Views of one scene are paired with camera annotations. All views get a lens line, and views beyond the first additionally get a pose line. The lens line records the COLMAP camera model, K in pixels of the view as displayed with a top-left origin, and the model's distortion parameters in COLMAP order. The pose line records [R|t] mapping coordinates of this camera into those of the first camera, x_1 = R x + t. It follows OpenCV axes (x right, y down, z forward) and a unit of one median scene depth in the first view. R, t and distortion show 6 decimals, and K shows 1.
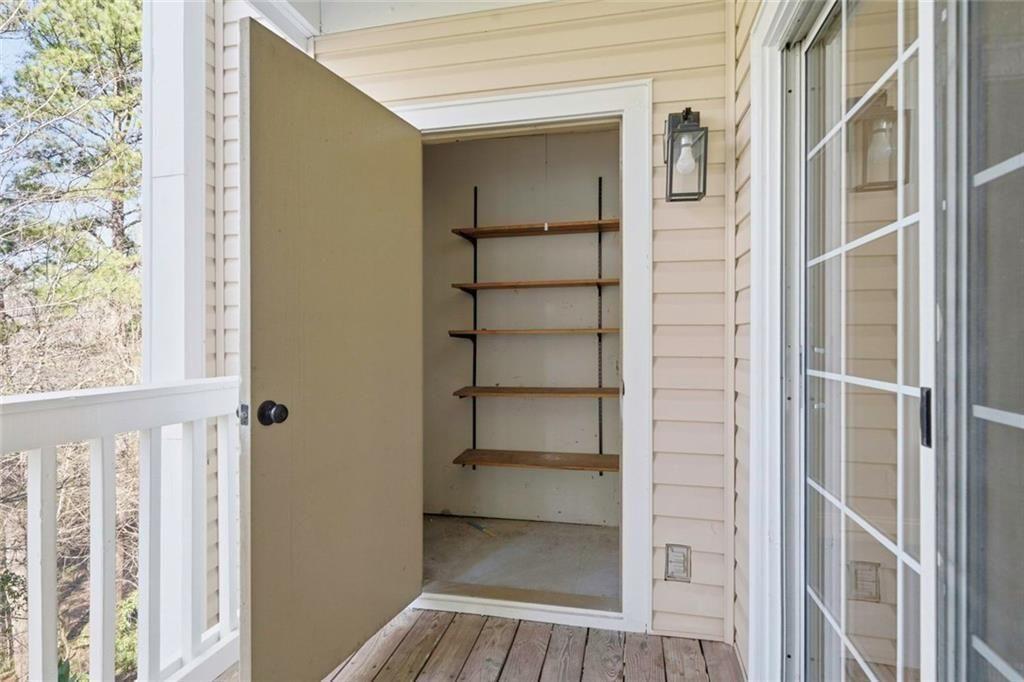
lens RADIAL K [[488.4, 0, 502.3], [0, 488.4, 345.8], [0, 0, 1]] dist [0.000350, 0.001323]
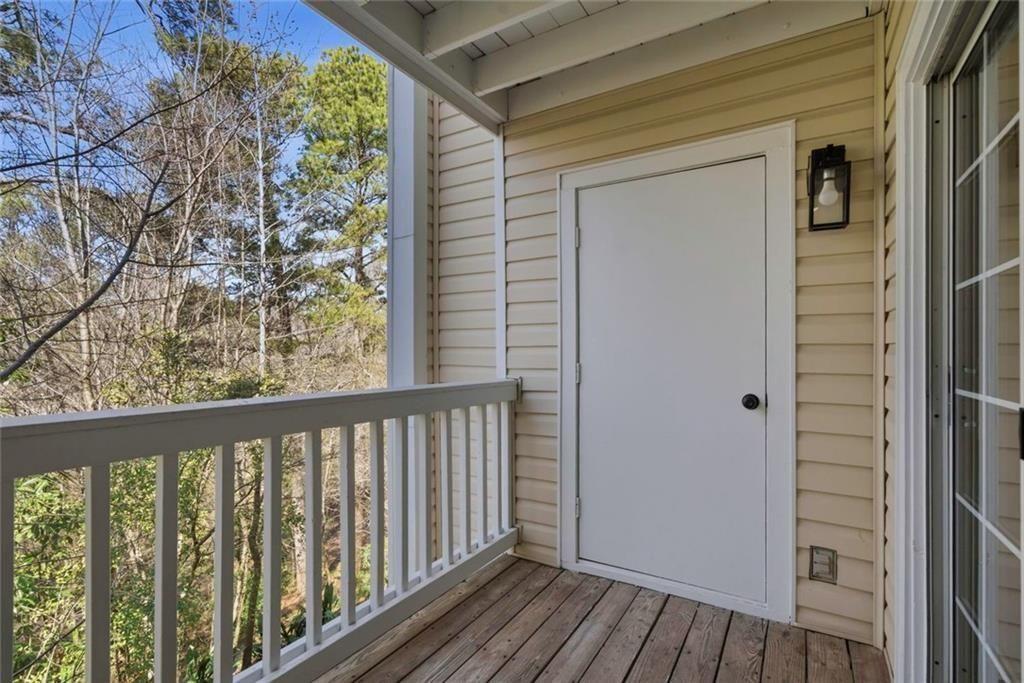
lens RADIAL K [[488.4, 0, 502.3], [0, 488.4, 346.3], [0, 0, 1]] dist [0.000350, 0.001323]
pose [[0.942703, -0.003034, -0.333618, 0.052878], [-0.001206, 0.999921, -0.012503, -0.023468], [0.333630, 0.012189, 0.942625, -0.259373]]
